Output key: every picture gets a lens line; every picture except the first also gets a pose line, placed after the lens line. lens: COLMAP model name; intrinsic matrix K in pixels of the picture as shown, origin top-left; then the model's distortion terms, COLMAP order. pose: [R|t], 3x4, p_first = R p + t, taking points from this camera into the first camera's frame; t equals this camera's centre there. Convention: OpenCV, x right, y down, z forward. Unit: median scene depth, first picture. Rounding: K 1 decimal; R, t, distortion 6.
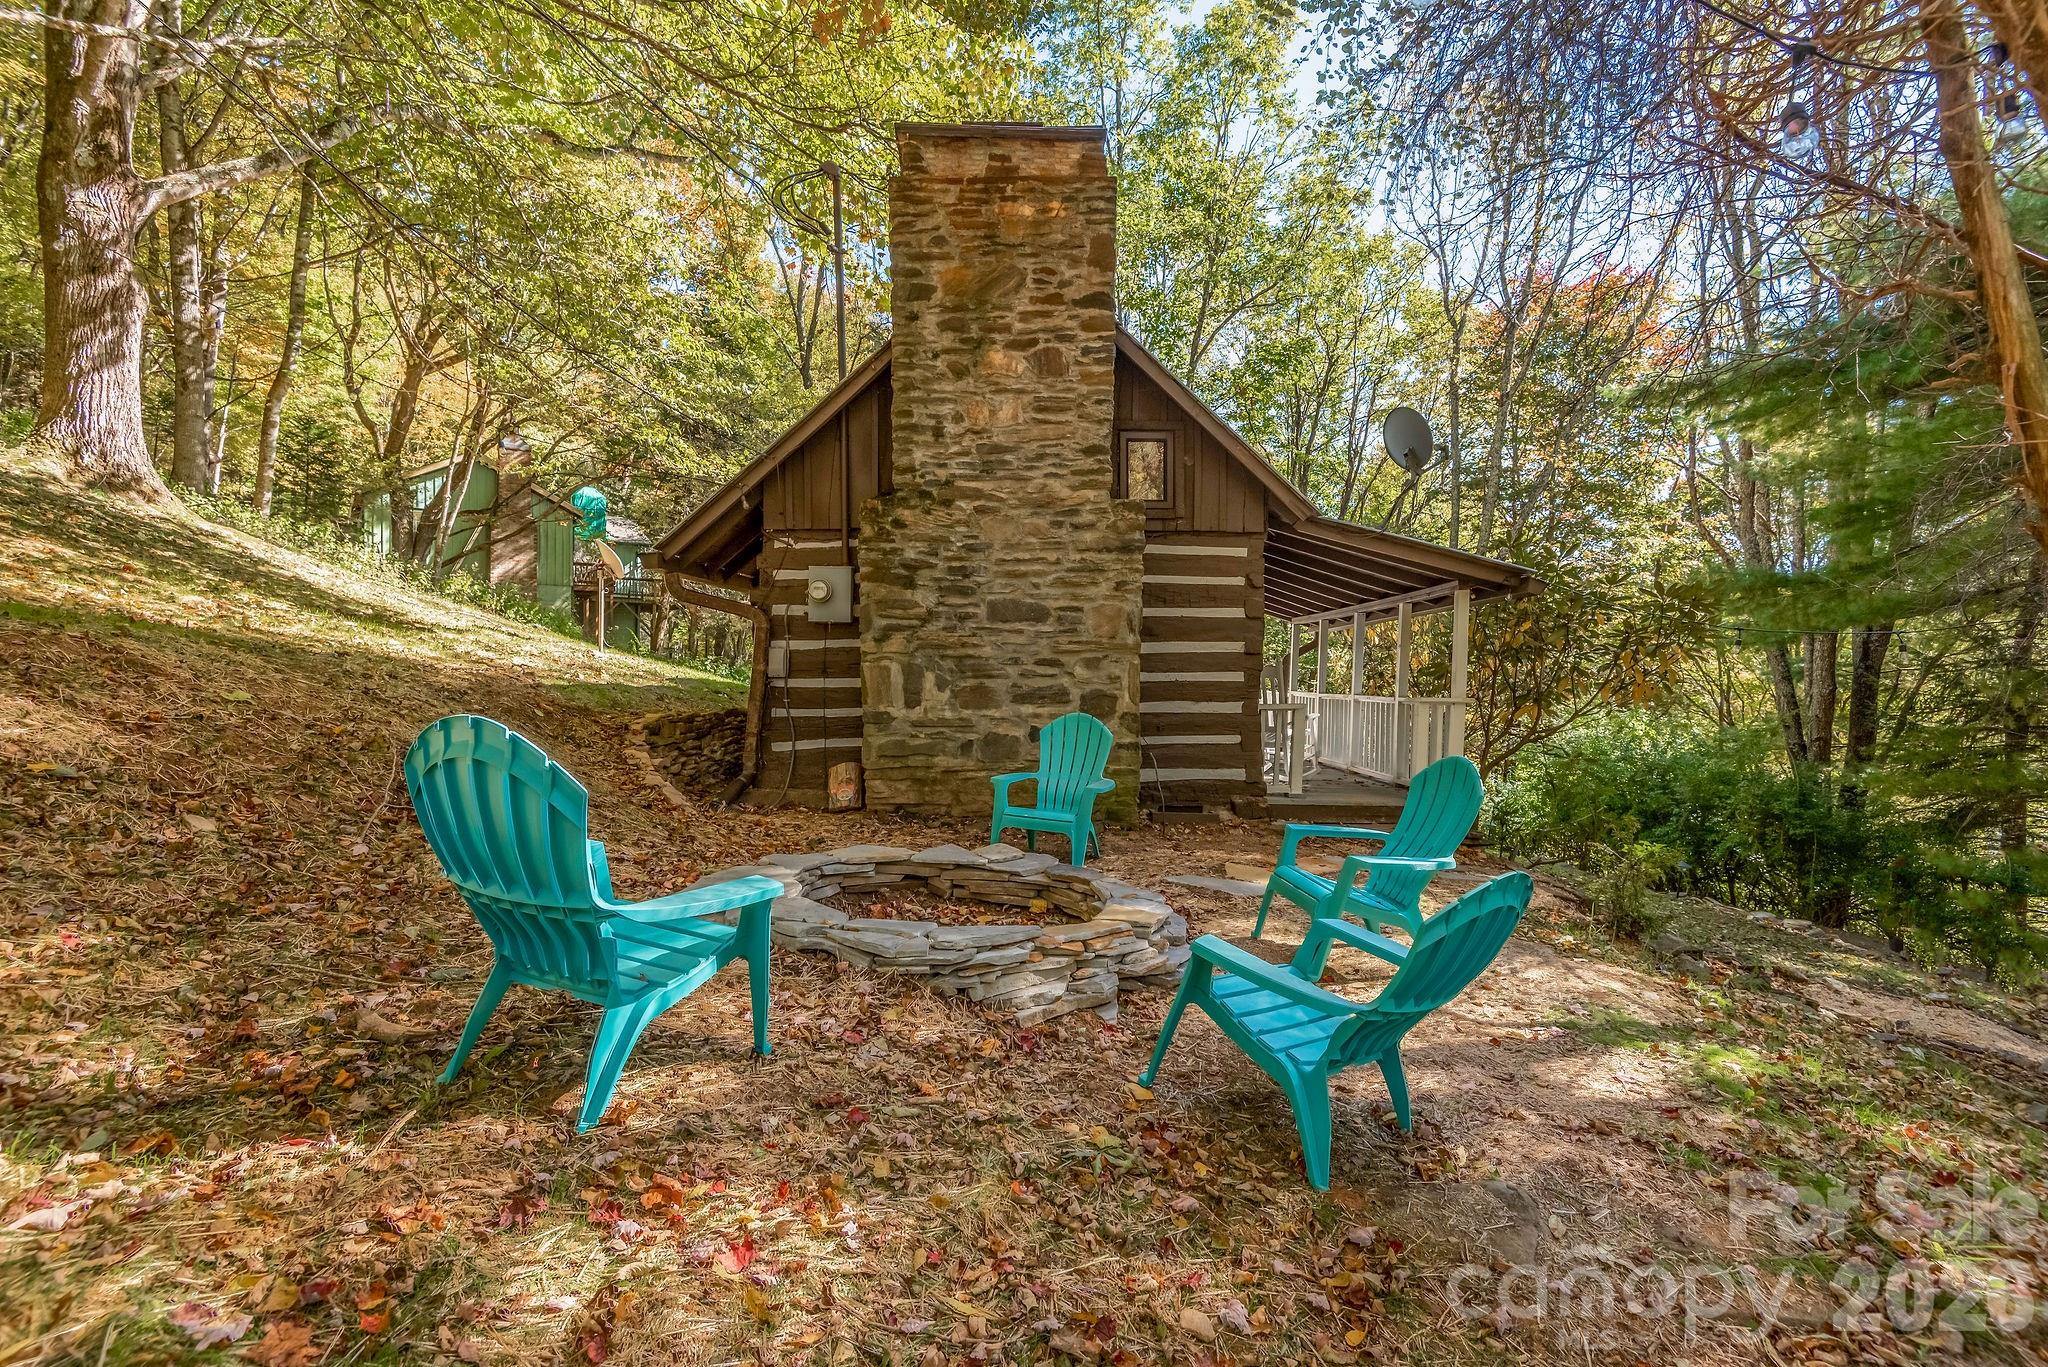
lens RADIAL K [[931.3, 0, 1031.2], [0, 931.3, 663.3], [0, 0, 1]] dist [0.039986, -0.028806]
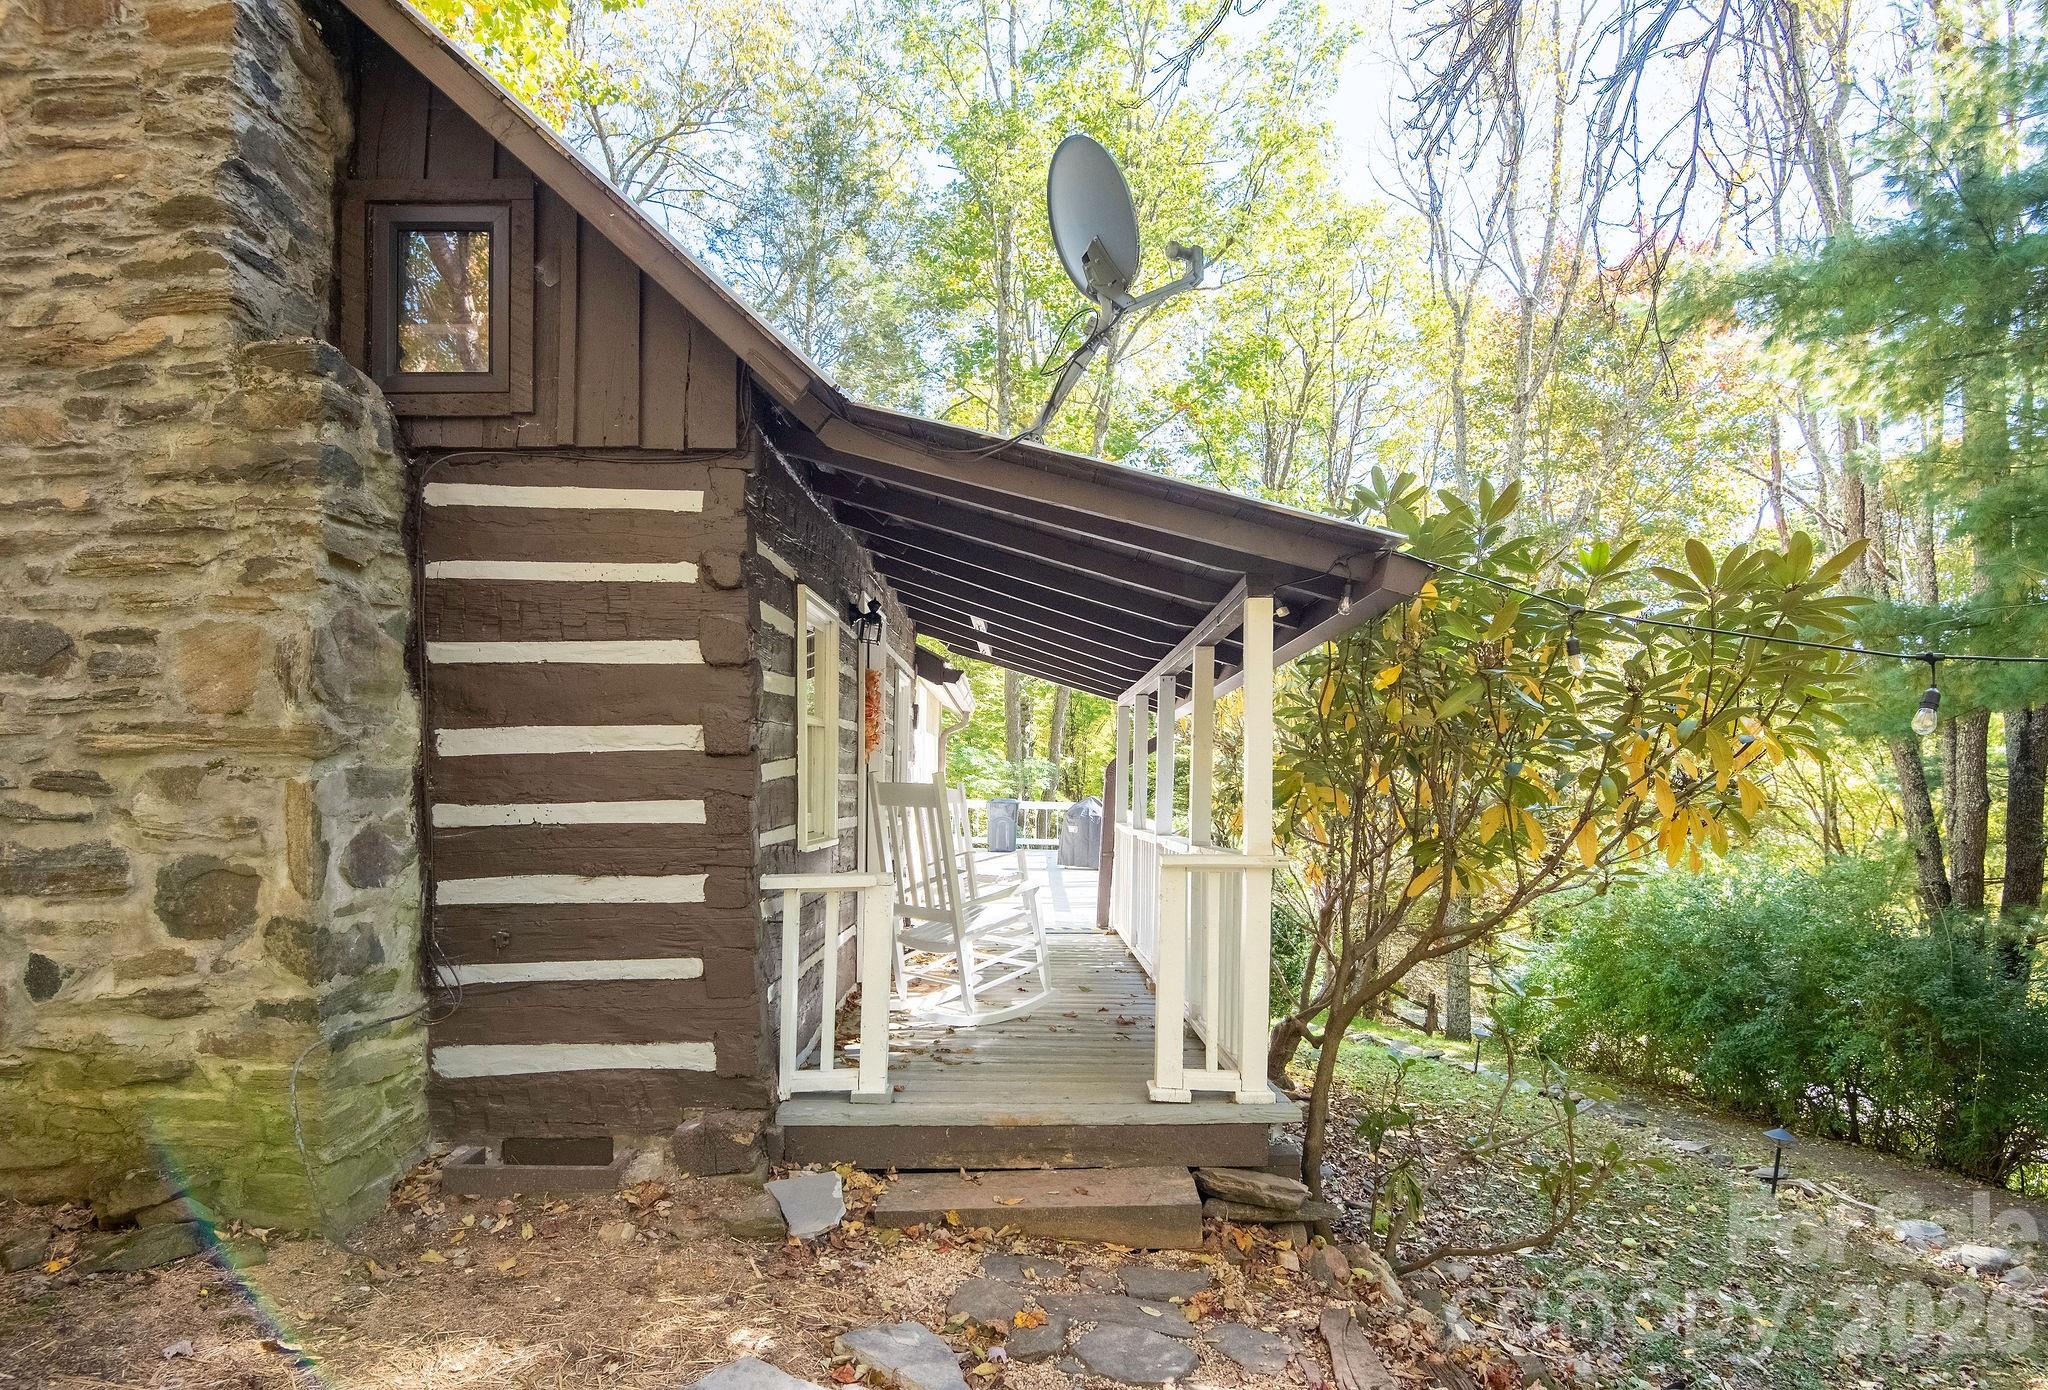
lens RADIAL K [[1115.5, 0, 1022.1], [0, 1115.5, 744.4], [0, 0, 1]] dist [-0.001826, -0.030992]
pose [[0.999897, -0.012393, 0.007276, 0.360025], [0.012600, 0.999495, -0.029169, 0.001165], [-0.006911, 0.029257, 0.999548, 0.518128]]
